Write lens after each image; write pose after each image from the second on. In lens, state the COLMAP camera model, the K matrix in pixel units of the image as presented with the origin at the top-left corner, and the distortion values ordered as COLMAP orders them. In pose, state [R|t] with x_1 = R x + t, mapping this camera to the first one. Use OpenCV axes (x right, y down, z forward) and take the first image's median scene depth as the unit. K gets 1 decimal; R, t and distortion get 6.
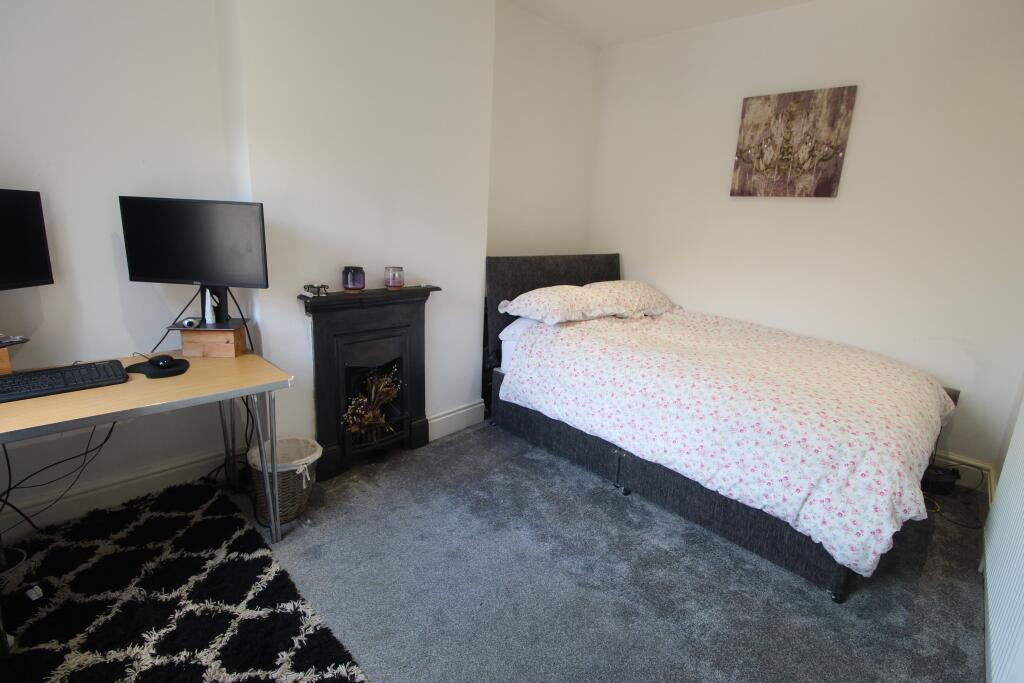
lens RADIAL K [[488.3, 0, 512.0], [0, 488.3, 341.5], [0, 0, 1]] dist [-0.054685, -0.000116]
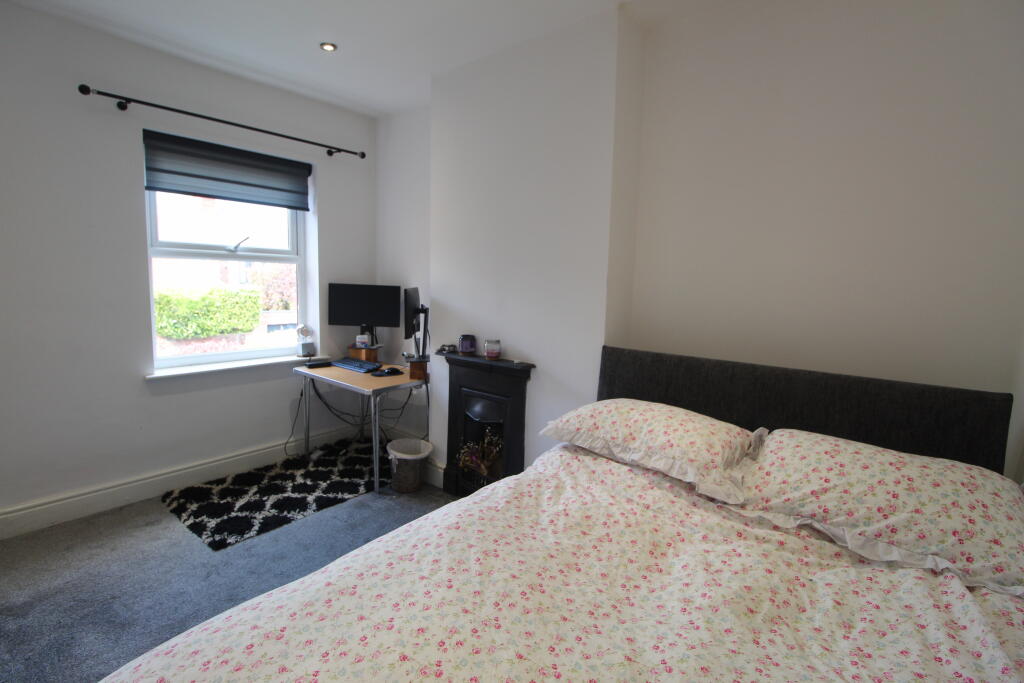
lens RADIAL K [[475.1, 0, 512.0], [0, 475.1, 341.5], [0, 0, 1]] dist [0.000914, 0.000193]
pose [[0.049051, 0.067544, -0.996510, 1.097606], [-0.268485, 0.961880, 0.051981, -0.275402], [0.962034, 0.264998, 0.065316, 1.226568]]
